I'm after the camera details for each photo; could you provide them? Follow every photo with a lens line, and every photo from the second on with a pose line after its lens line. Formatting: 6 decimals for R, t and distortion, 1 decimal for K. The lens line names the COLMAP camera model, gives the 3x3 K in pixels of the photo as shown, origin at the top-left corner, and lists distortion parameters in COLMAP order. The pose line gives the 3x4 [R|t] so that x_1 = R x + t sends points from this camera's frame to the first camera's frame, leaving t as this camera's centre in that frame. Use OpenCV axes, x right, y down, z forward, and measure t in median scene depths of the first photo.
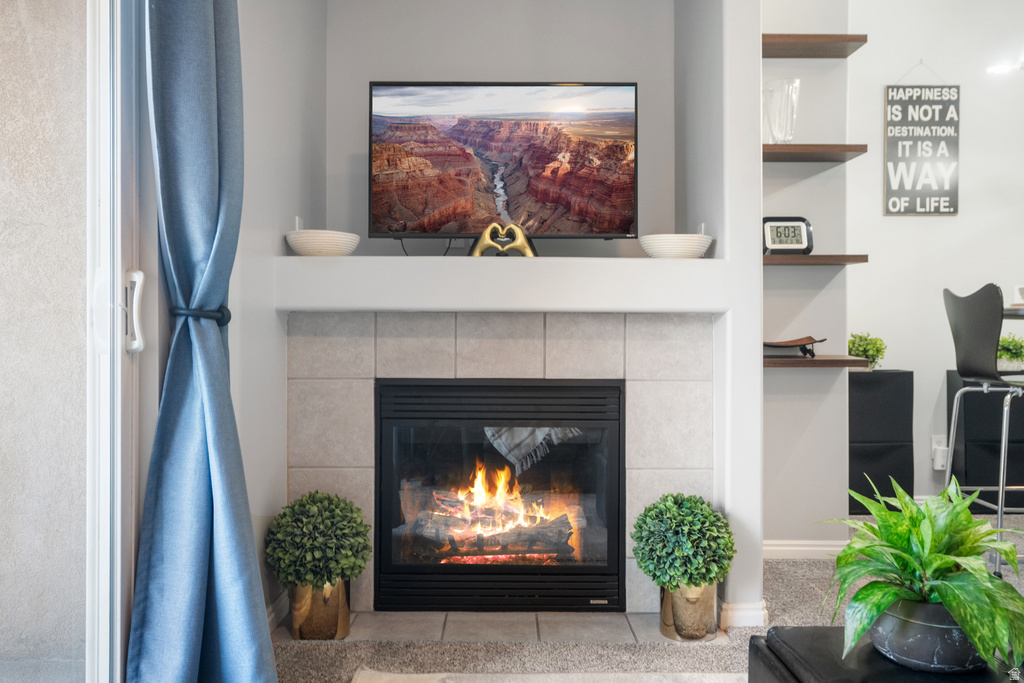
lens RADIAL K [[775.5, 0, 514.1], [0, 775.5, 341.9], [0, 0, 1]] dist [-0.002423, 0.000405]
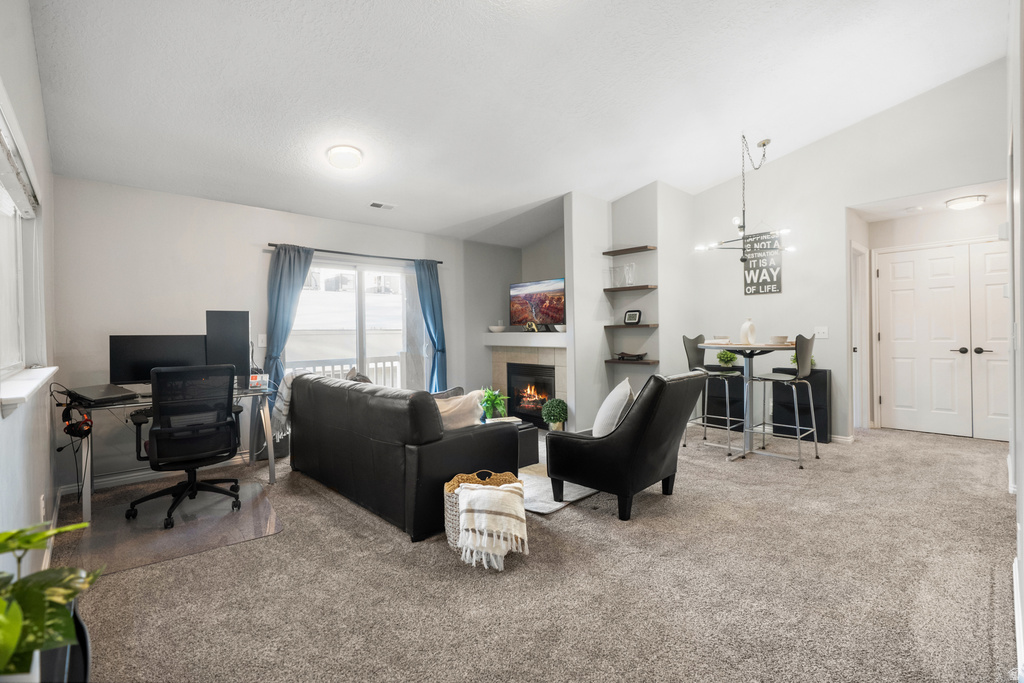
lens RADIAL K [[462.0, 0, 510.9], [0, 462.0, 337.6], [0, 0, 1]] dist [-0.012995, 0.002964]
pose [[0.675259, -0.002055, -0.737578, 1.495355], [0.012354, 0.999887, 0.008525, -0.095759], [0.737477, -0.014868, 0.675208, -0.543860]]
